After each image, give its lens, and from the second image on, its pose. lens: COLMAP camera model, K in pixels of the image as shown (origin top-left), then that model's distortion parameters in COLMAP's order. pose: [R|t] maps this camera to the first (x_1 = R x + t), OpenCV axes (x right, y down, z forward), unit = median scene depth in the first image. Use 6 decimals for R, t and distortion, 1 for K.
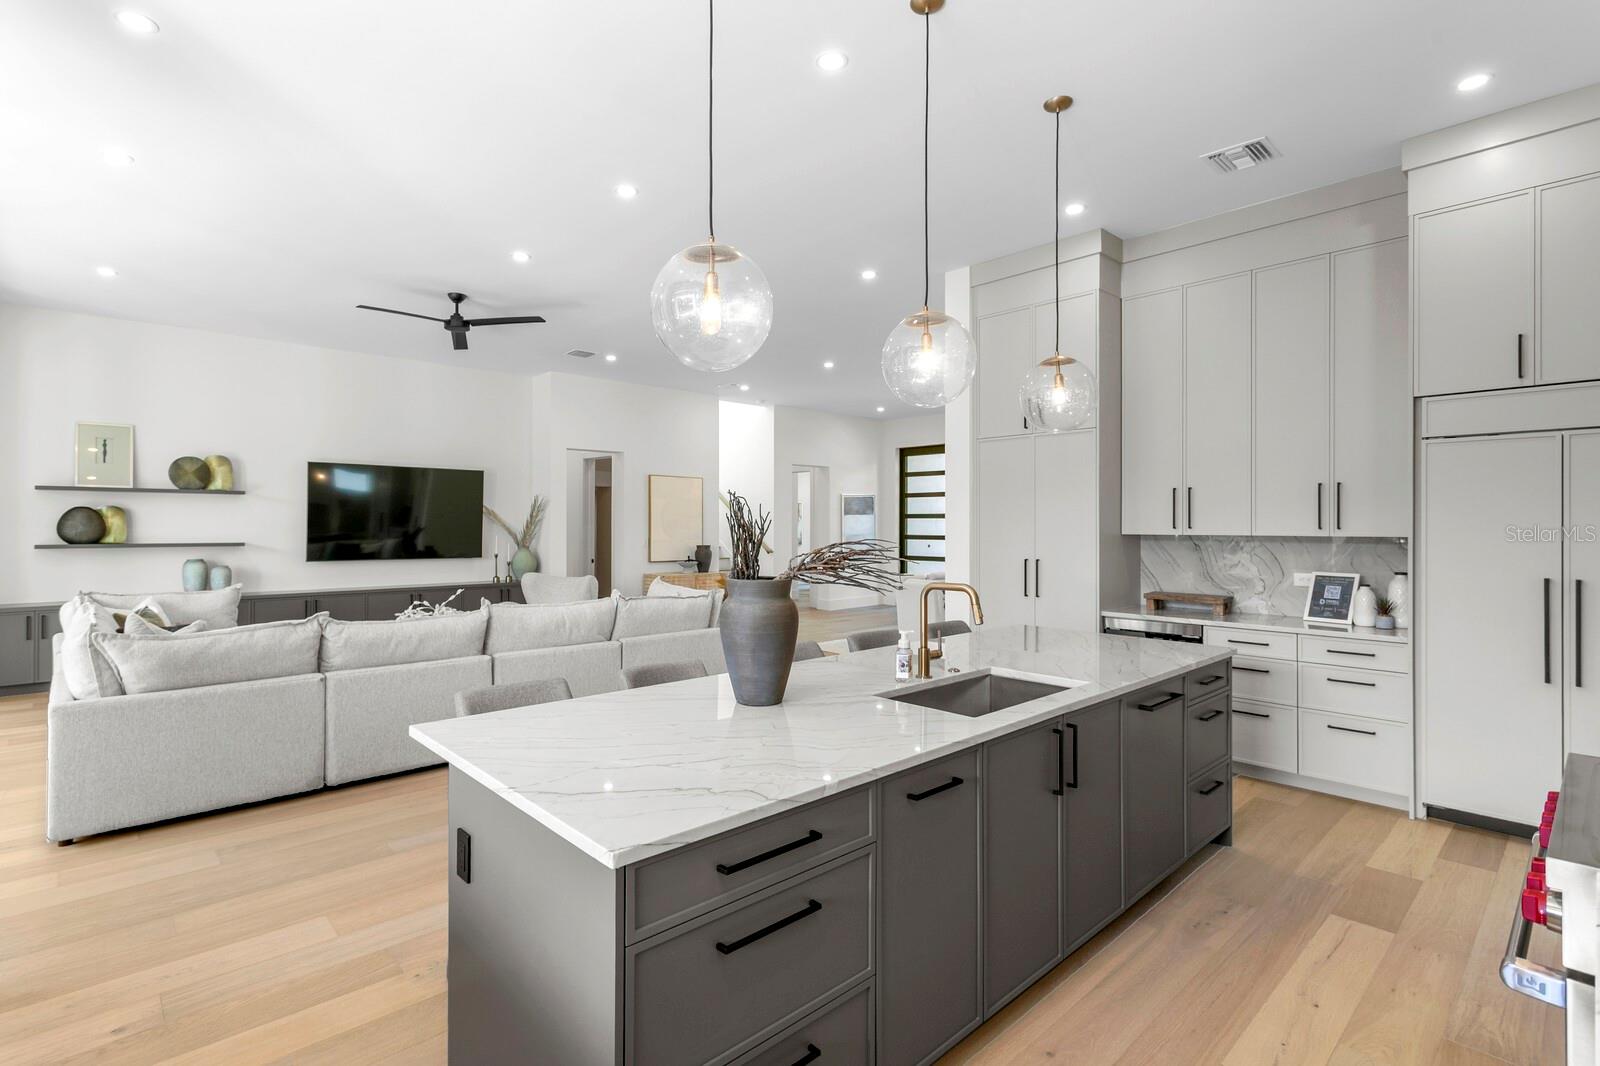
lens RADIAL K [[756.9, 0, 768.4], [0, 756.9, 530.6], [0, 0, 1]] dist [0.002985, -0.000151]
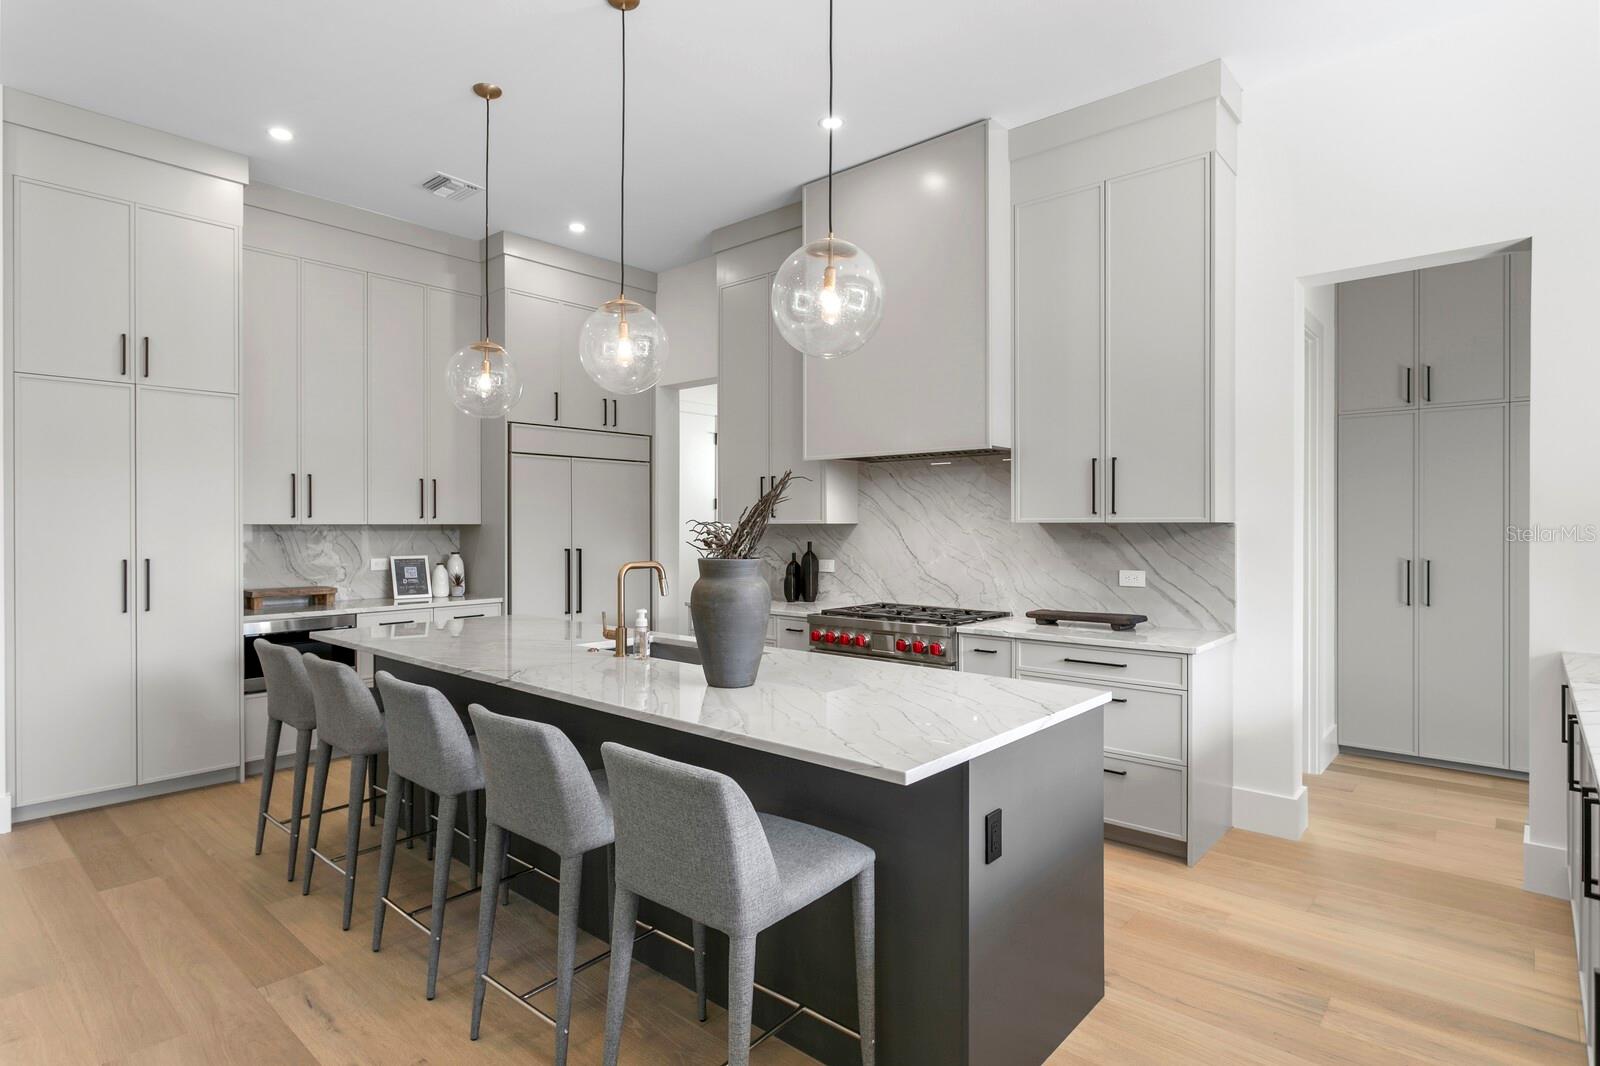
lens RADIAL K [[830.4, 0, 788.9], [0, 830.4, 523.6], [0, 0, 1]] dist [-0.004314, -0.000608]
pose [[-0.123238, -0.001025, 0.992377, -0.588658], [0.008381, 0.999963, 0.002074, 0.008546], [-0.992342, 0.008573, -0.123225, 0.574774]]
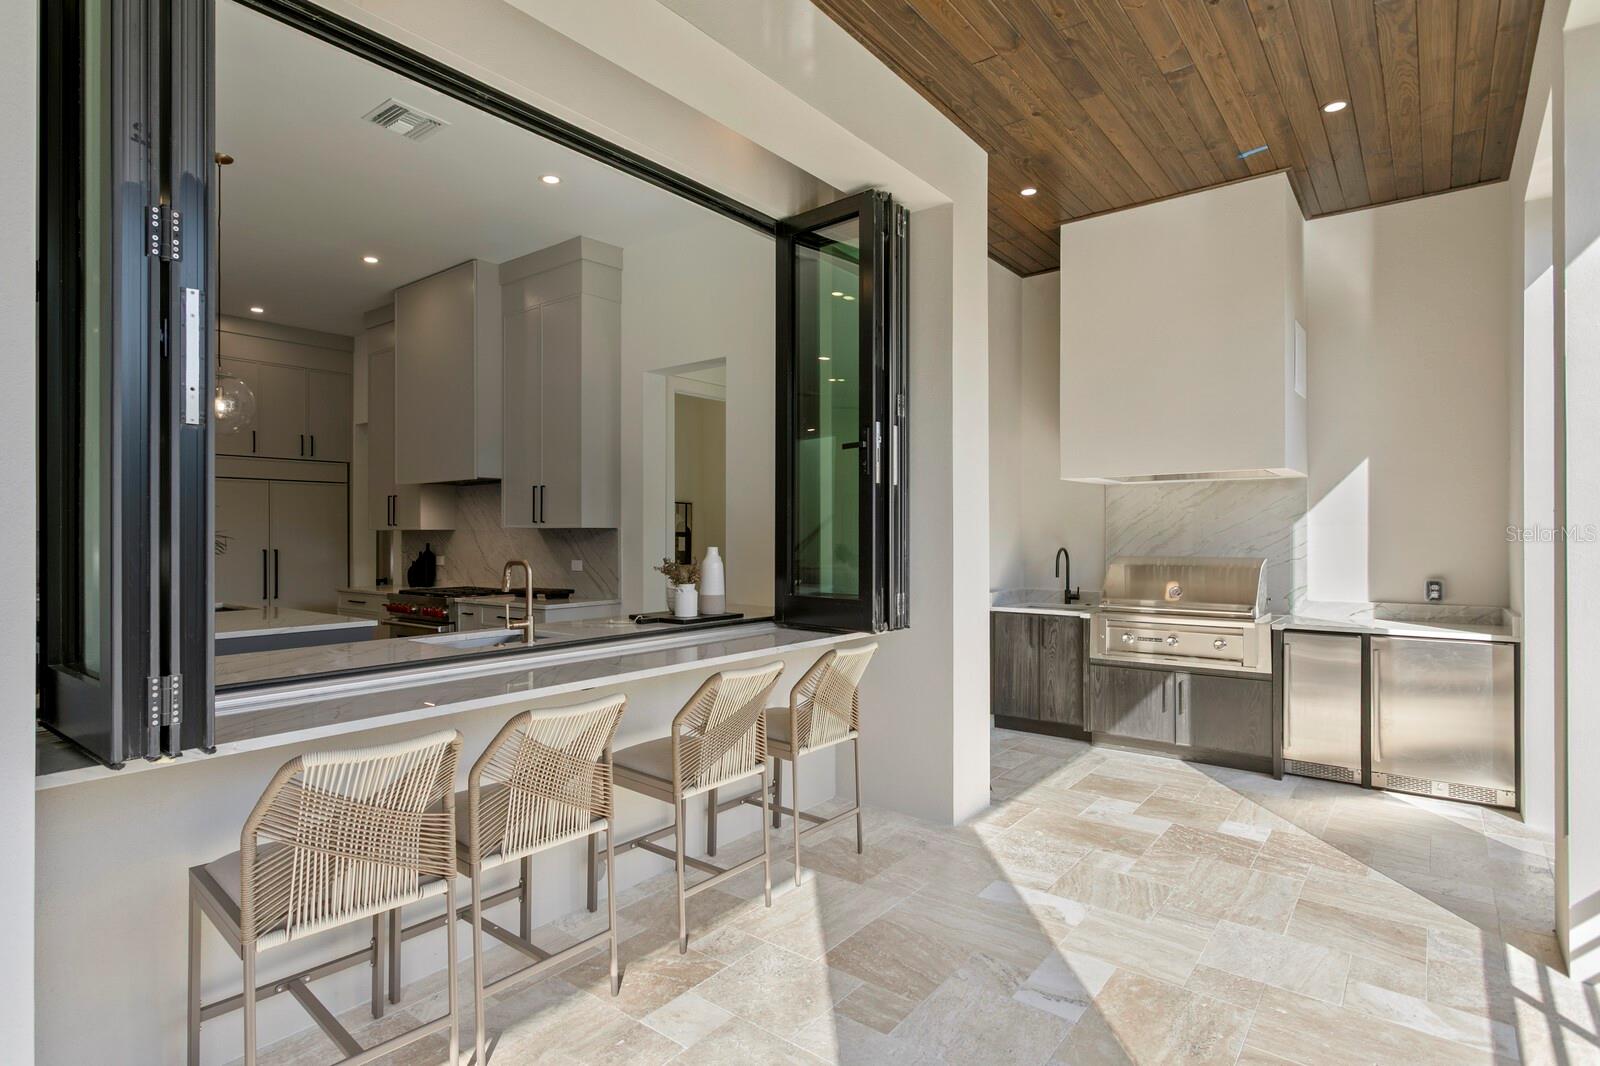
lens RADIAL K [[830.6, 0, 800.0], [0, 830.6, 533.0], [0, 0, 1]] dist [-0.002486, -0.000352]
pose [[-0.180580, 0.000637, 0.983560, -1.159515], [0.009058, 0.999958, 0.001016, 0.022214], [-0.983519, 0.009093, -0.180579, -0.042109]]
